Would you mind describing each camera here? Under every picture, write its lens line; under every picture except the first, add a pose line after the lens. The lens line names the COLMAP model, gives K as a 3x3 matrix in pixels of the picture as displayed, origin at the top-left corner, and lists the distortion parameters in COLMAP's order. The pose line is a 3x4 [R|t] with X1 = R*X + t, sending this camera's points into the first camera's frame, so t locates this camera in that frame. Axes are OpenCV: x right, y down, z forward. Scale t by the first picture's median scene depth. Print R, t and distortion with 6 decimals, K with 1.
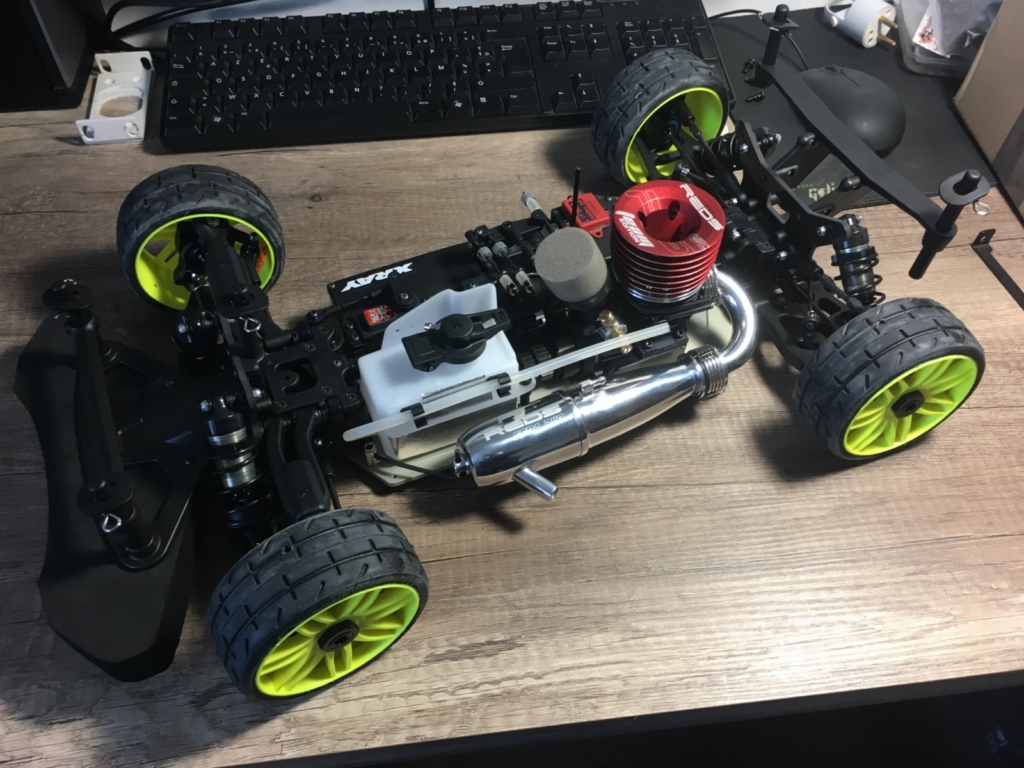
lens RADIAL K [[883.7, 0, 507.1], [0, 883.7, 384.1], [0, 0, 1]] dist [0.081172, -0.131442]
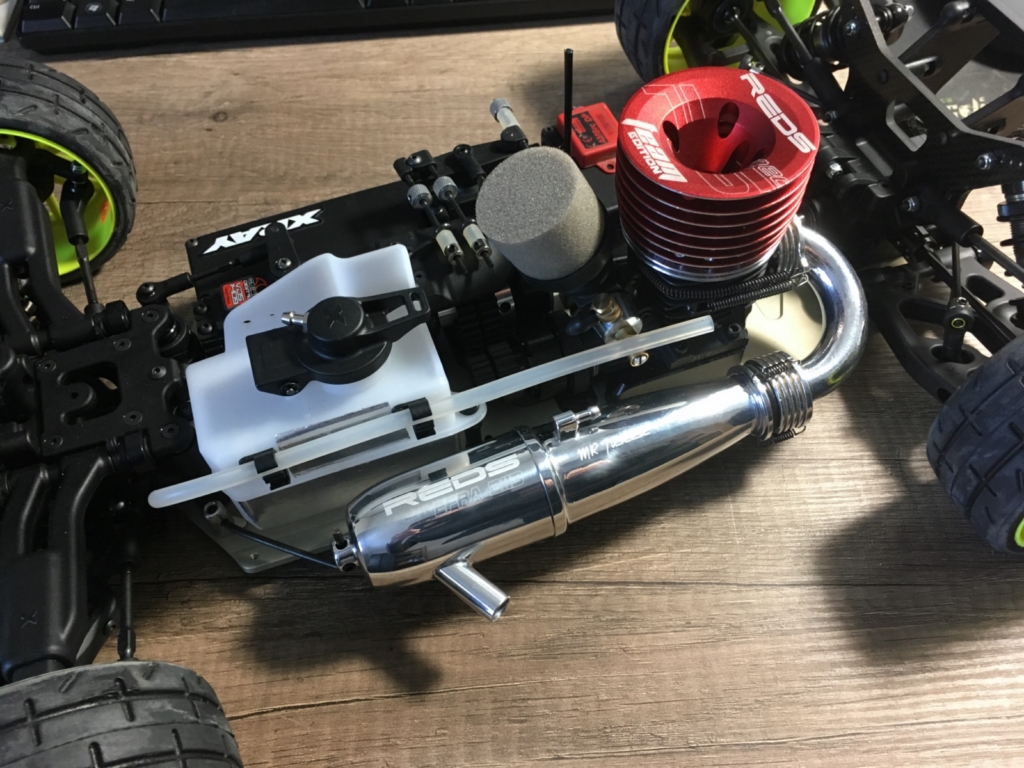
lens RADIAL K [[883.7, 0, 507.6], [0, 883.7, 387.3], [0, 0, 1]] dist [0.081172, -0.131442]
pose [[0.996663, 0.025546, -0.077532, 0.093265], [-0.021532, 0.998406, 0.052176, -0.049373], [0.078742, -0.050332, 0.995624, 0.400315]]
